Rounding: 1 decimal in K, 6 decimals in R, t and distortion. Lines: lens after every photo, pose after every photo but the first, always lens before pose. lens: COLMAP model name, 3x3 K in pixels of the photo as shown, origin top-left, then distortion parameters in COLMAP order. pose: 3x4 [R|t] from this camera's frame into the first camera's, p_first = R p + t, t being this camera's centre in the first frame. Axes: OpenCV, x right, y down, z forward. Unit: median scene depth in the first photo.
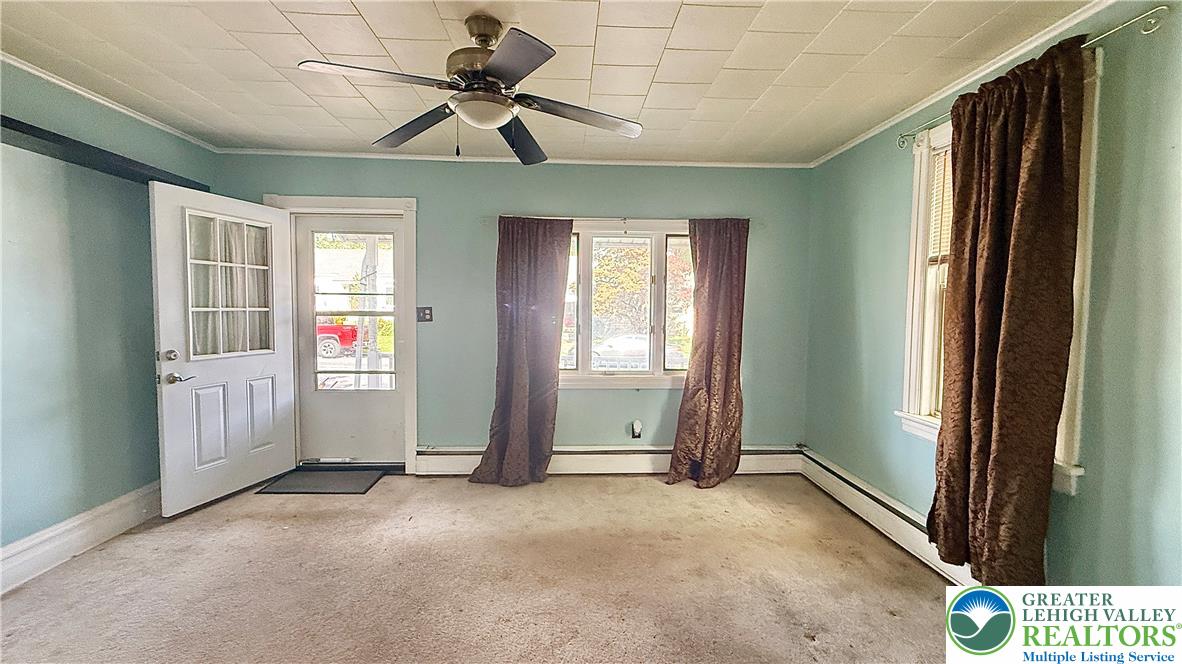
lens RADIAL K [[466.8, 0, 591.6], [0, 466.8, 330.4], [0, 0, 1]] dist [-0.000656, 0.000215]
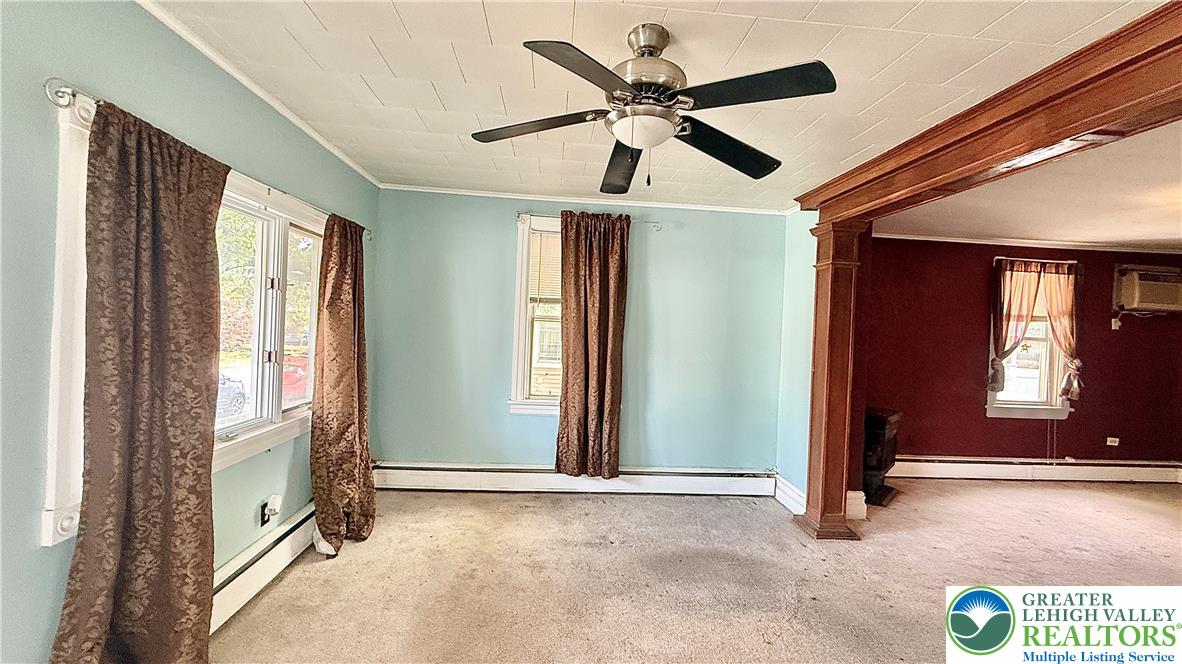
lens RADIAL K [[466.8, 0, 590.8], [0, 466.8, 330.3], [0, 0, 1]] dist [-0.000656, 0.000215]
pose [[-0.007838, -0.018818, 0.999792, -0.618479], [0.010365, 0.999768, 0.018899, -0.054104], [-0.999916, 0.010511, -0.007641, 0.602358]]
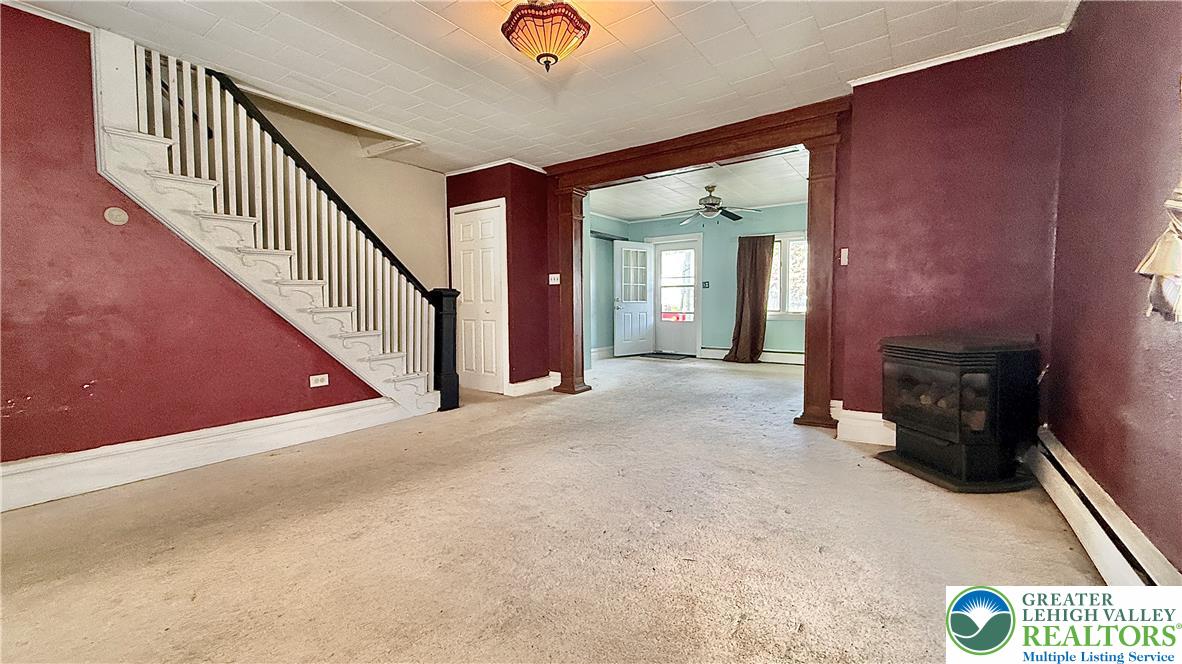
lens RADIAL K [[466.8, 0, 595.8], [0, 466.8, 320.8], [0, 0, 1]] dist [-0.000656, 0.000215]
pose [[0.774338, 0.013132, -0.632637, 0.669967], [-0.014471, 0.999891, 0.003042, 0.143606], [0.632607, 0.006799, 0.774443, -1.078392]]
